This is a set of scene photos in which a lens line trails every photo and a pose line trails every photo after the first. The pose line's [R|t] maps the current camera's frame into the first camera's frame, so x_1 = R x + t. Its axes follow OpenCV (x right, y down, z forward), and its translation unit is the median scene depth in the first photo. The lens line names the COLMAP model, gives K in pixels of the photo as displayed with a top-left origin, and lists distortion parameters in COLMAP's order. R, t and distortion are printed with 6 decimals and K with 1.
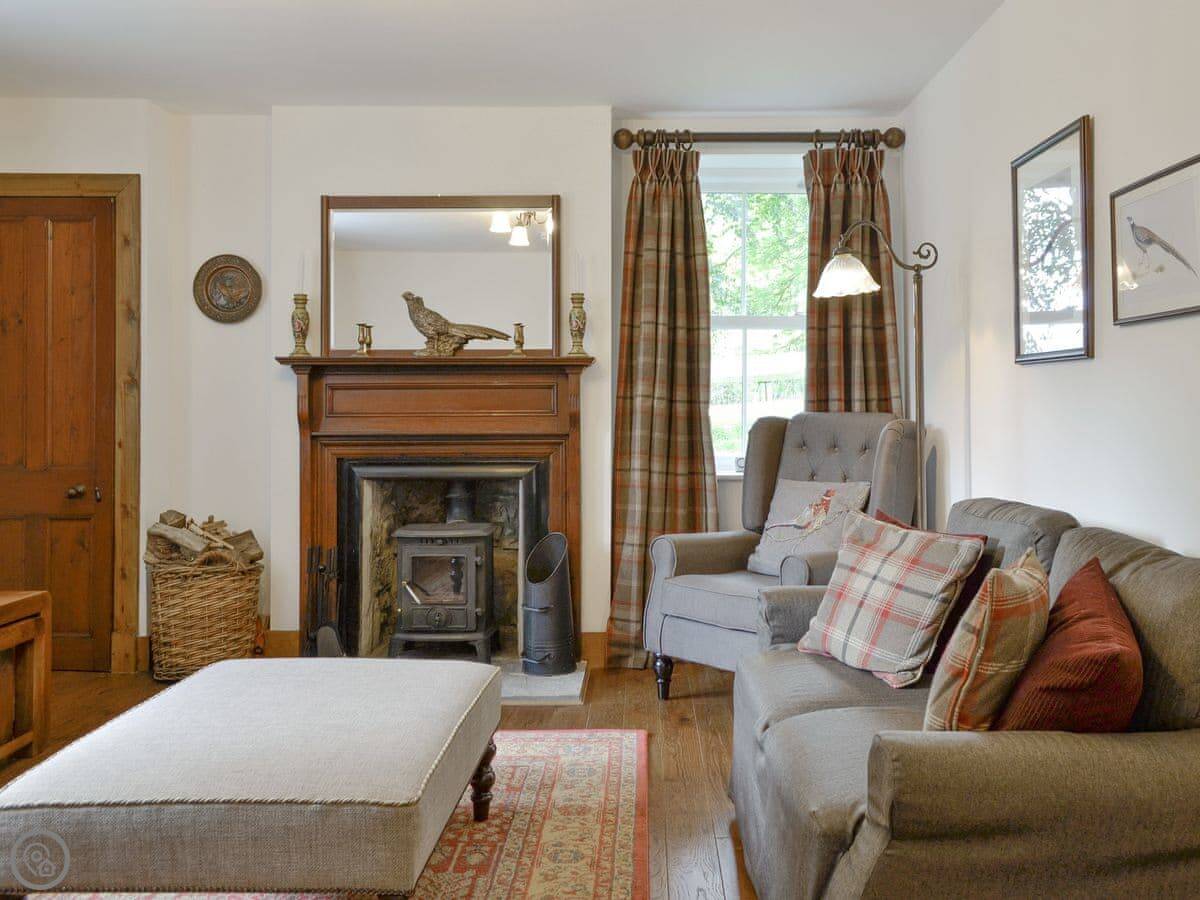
lens RADIAL K [[1111.2, 0, 600.9], [0, 1111.2, 363.0], [0, 0, 1]] dist [0.031519, -0.017784]
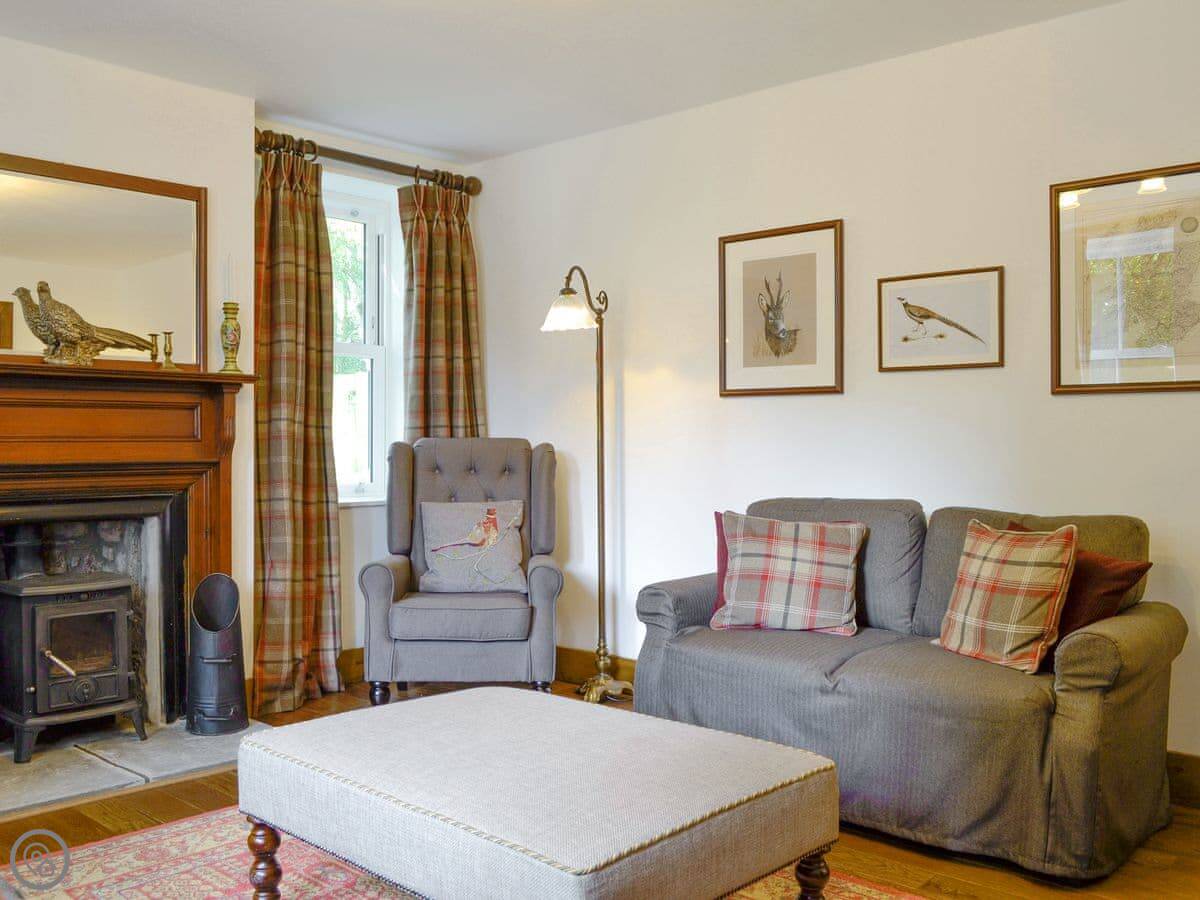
lens RADIAL K [[1143.5, 0, 598.8], [0, 1143.5, 412.7], [0, 0, 1]] dist [-0.060086, 0.145205]
pose [[0.652436, 0.019614, 0.757590, -0.510961], [-0.027363, 0.999623, -0.002315, 0.018850], [-0.757350, -0.019220, 0.652726, 0.181682]]
